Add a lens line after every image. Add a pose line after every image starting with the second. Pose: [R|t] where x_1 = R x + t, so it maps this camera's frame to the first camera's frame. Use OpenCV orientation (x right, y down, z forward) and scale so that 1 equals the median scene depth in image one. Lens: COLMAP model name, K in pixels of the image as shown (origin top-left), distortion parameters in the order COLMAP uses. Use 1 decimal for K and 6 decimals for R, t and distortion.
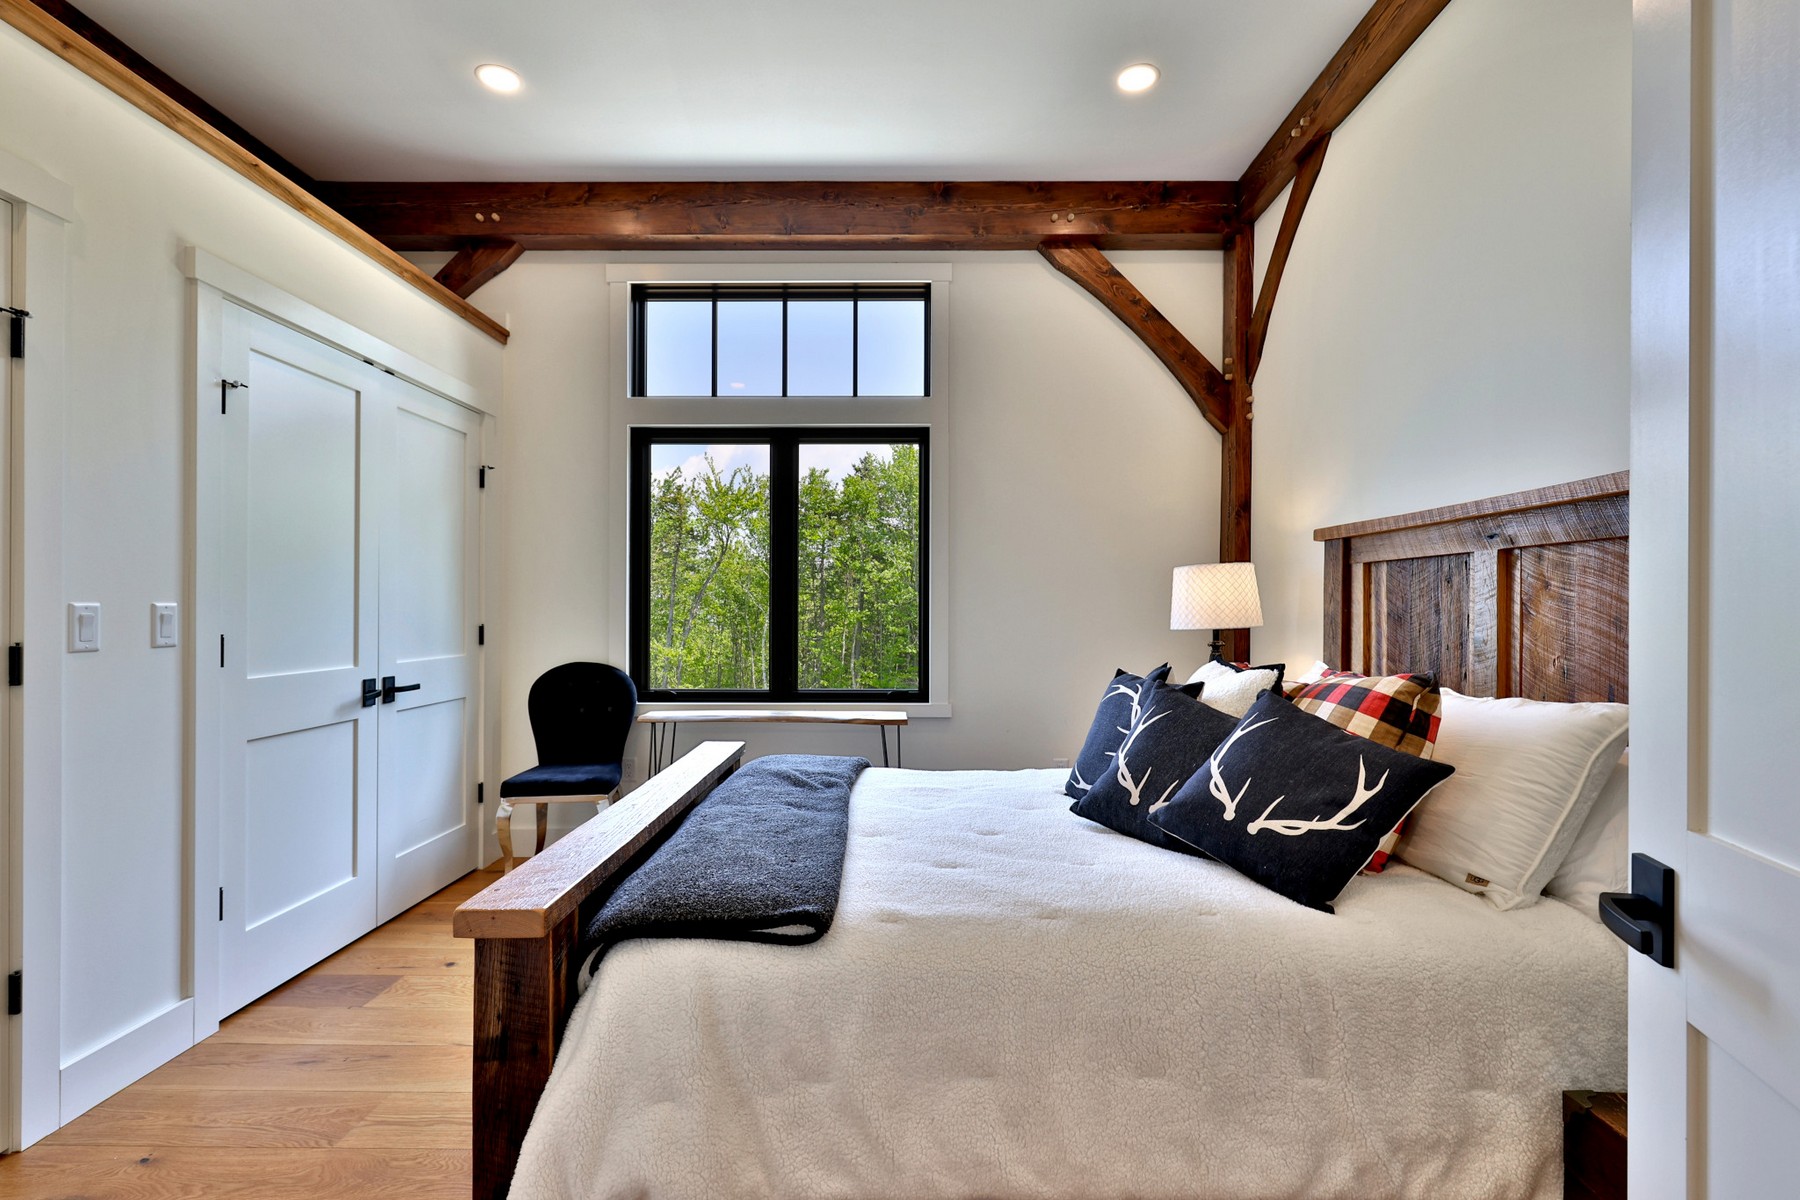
lens RADIAL K [[832.7, 0, 900.0], [0, 832.7, 600.0], [0, 0, 1]] dist [-0.000143, -0.000003]
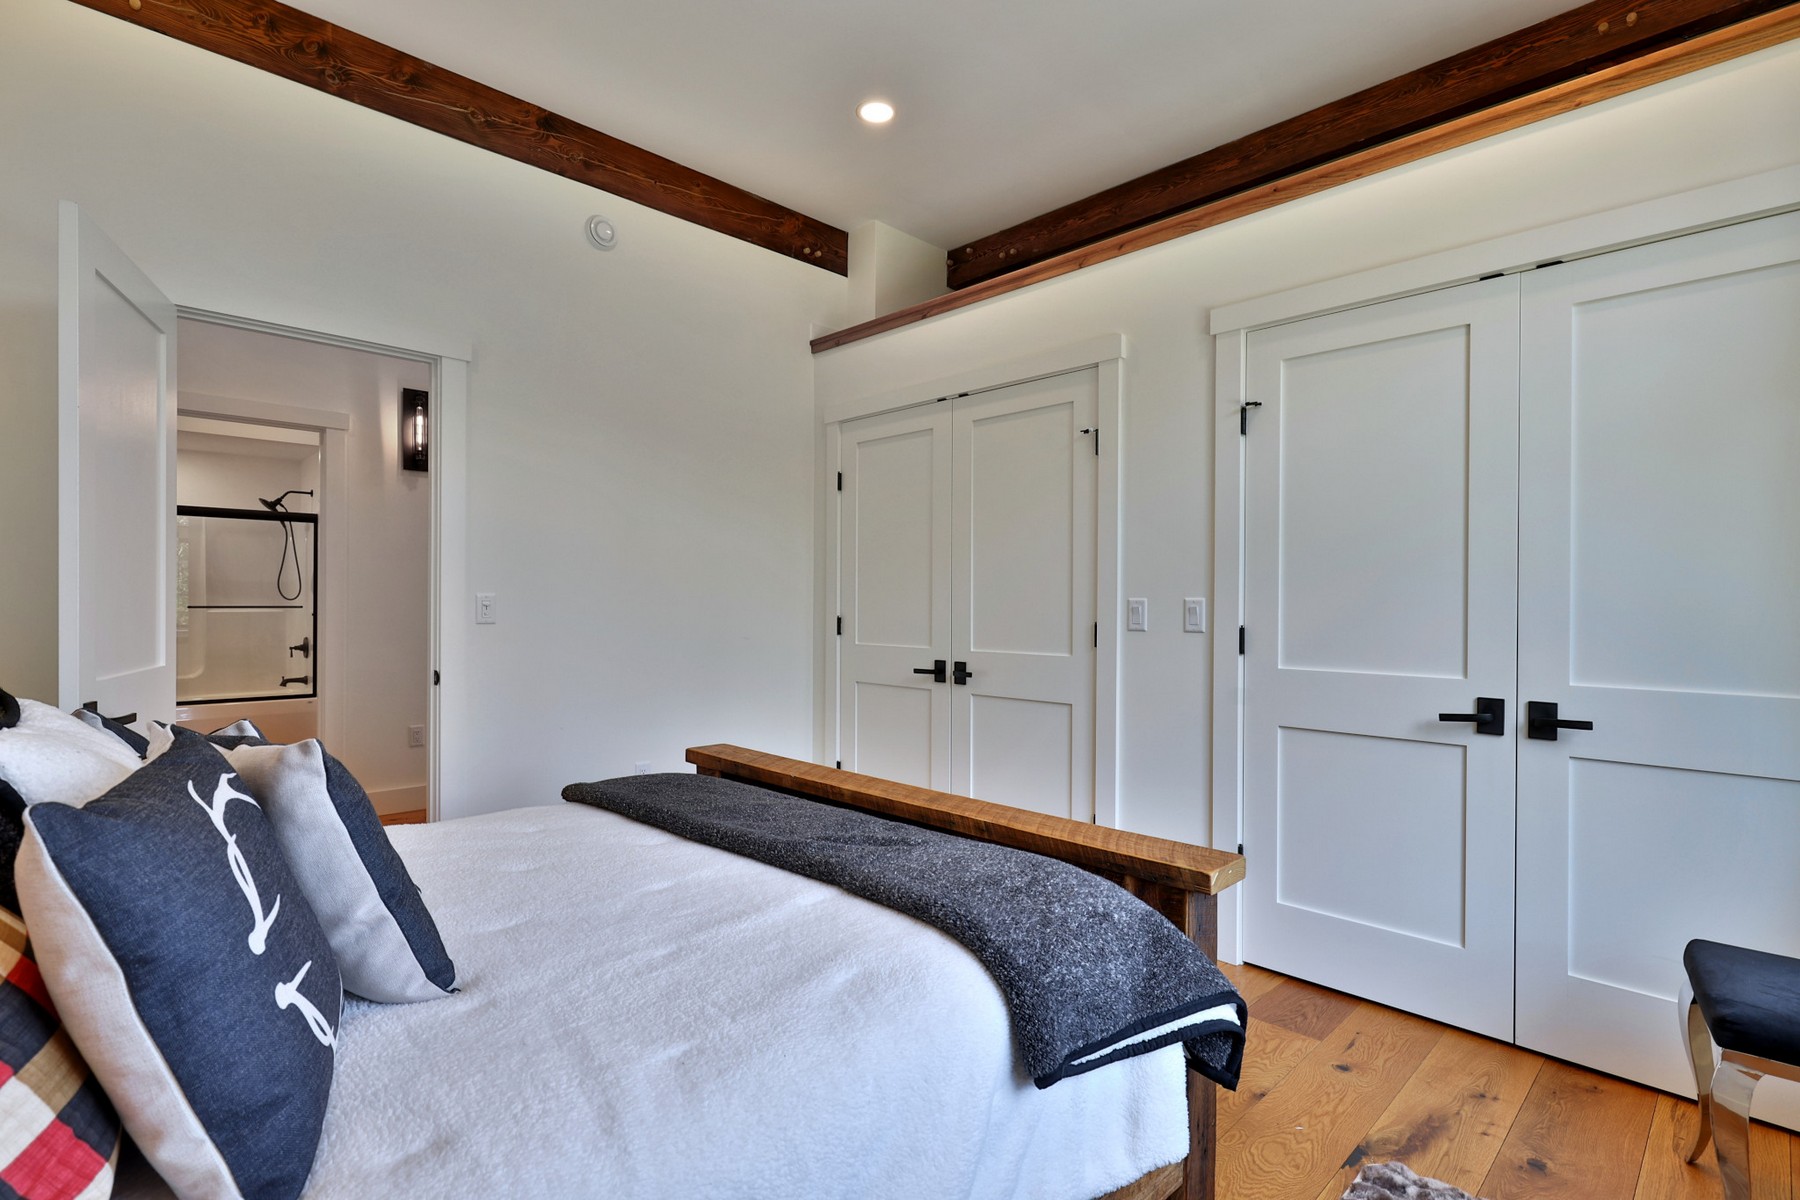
lens RADIAL K [[857.0, 0, 900.0], [0, 857.0, 600.0], [0, 0, 1]] dist [0.000556, -0.000001]
pose [[-0.707023, -0.012066, -0.707088, 0.311848], [-0.001372, 0.999876, -0.015691, 0.022077], [0.707189, -0.010124, -0.706952, 1.302047]]
